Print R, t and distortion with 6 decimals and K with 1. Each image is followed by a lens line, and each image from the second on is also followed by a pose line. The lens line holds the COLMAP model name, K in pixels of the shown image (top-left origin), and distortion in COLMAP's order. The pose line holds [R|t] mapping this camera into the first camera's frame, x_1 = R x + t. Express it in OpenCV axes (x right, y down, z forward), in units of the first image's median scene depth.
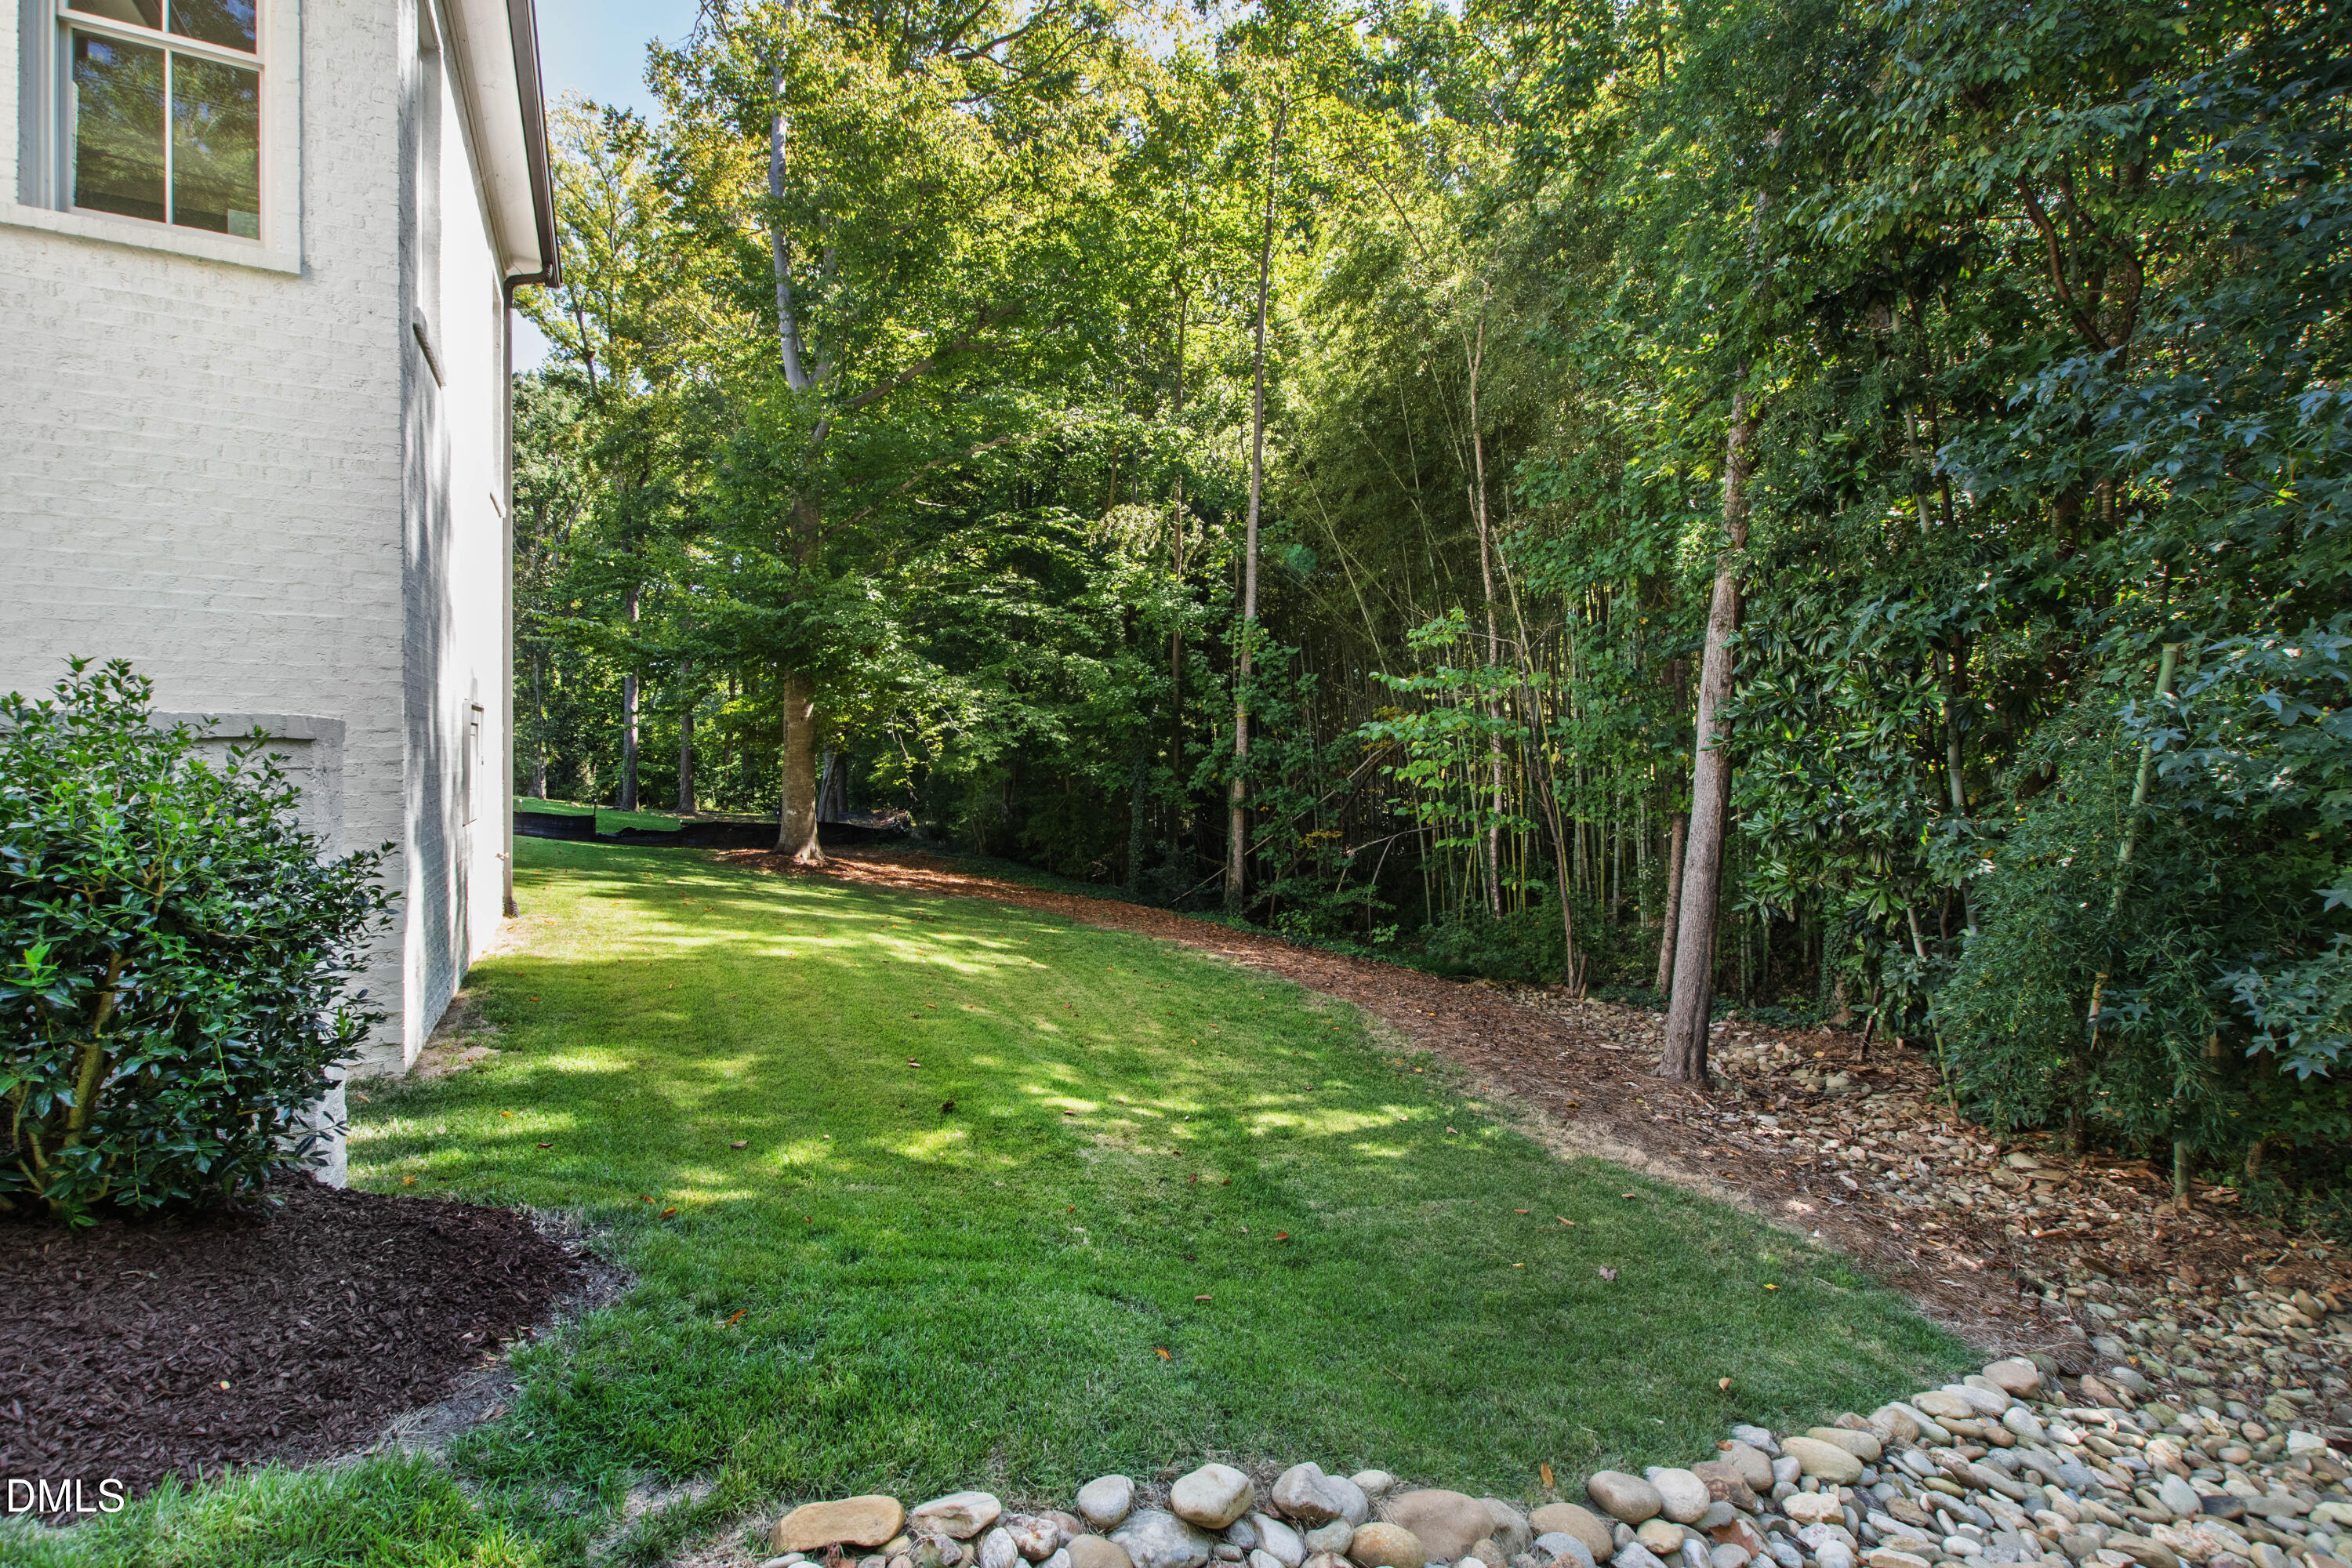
lens RADIAL K [[1037.2, 0, 1134.9], [0, 1037.2, 764.0], [0, 0, 1]] dist [0.001347, 0.000102]
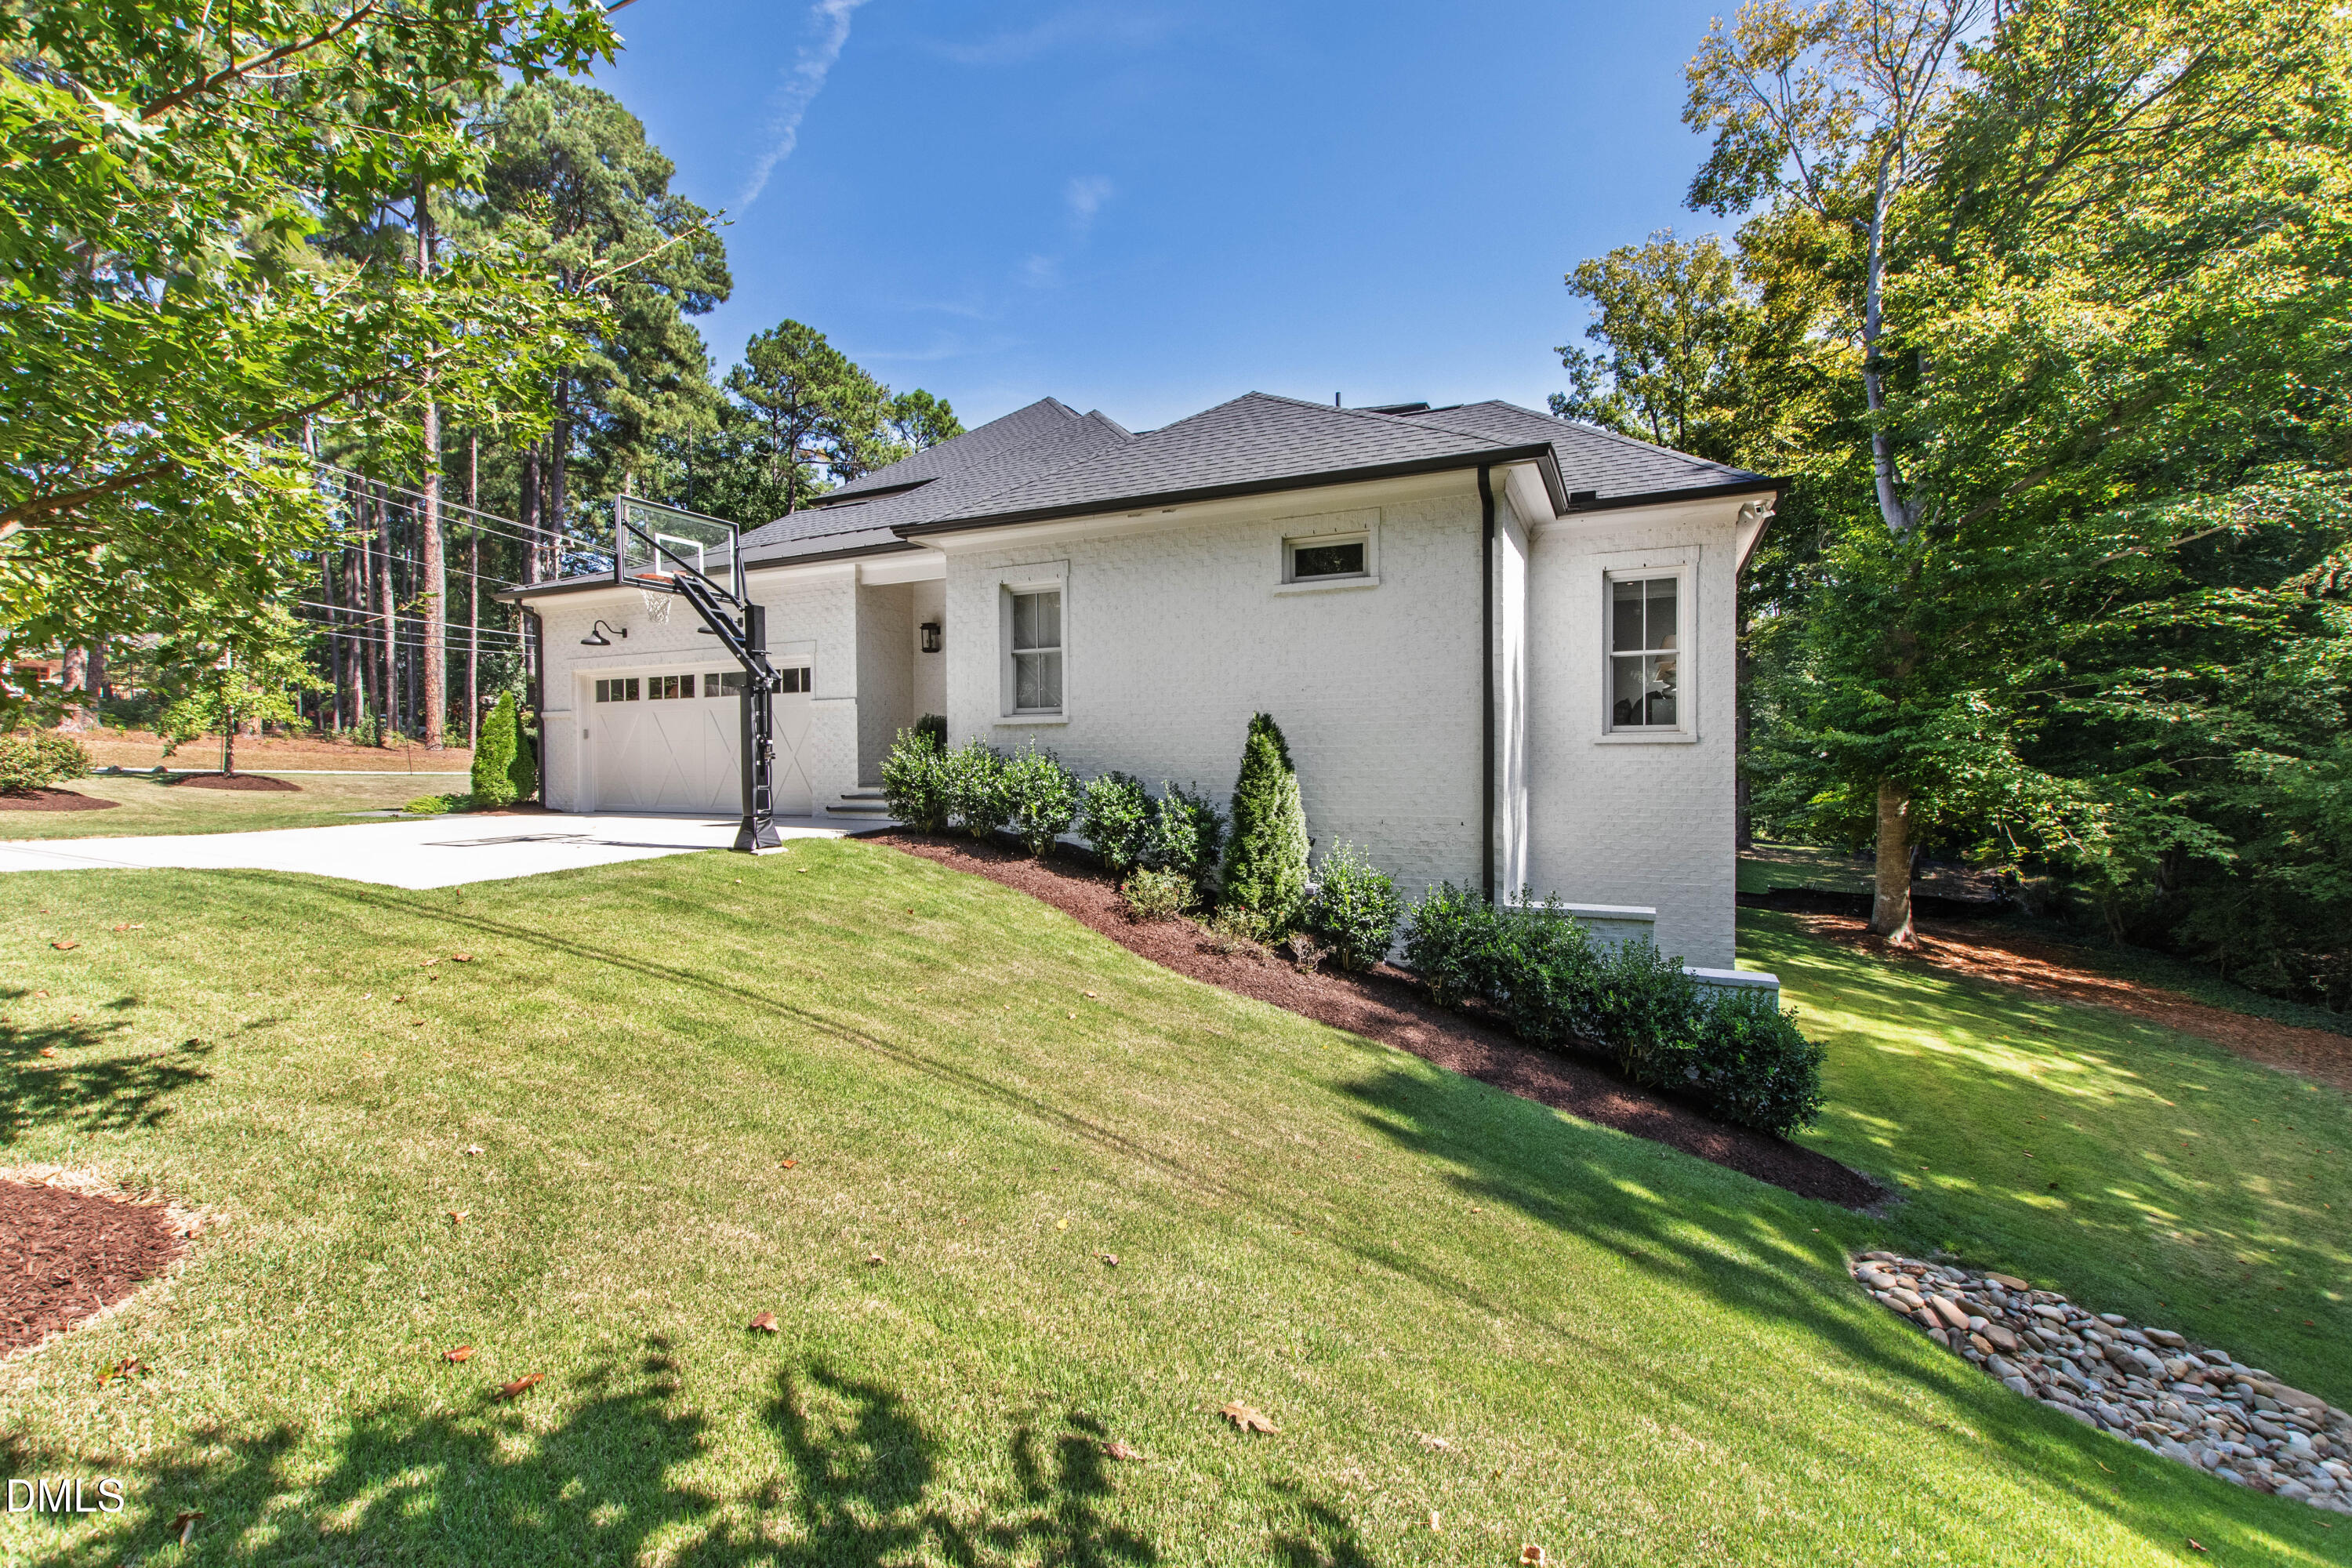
lens RADIAL K [[1037.2, 0, 1134.9], [0, 1037.2, 764.0], [0, 0, 1]] dist [0.001347, 0.000102]
pose [[0.609311, 0.007159, -0.792899, 0.075274], [-0.004643, 0.999974, 0.005461, -0.110445], [0.792918, 0.000354, 0.609328, -0.374461]]
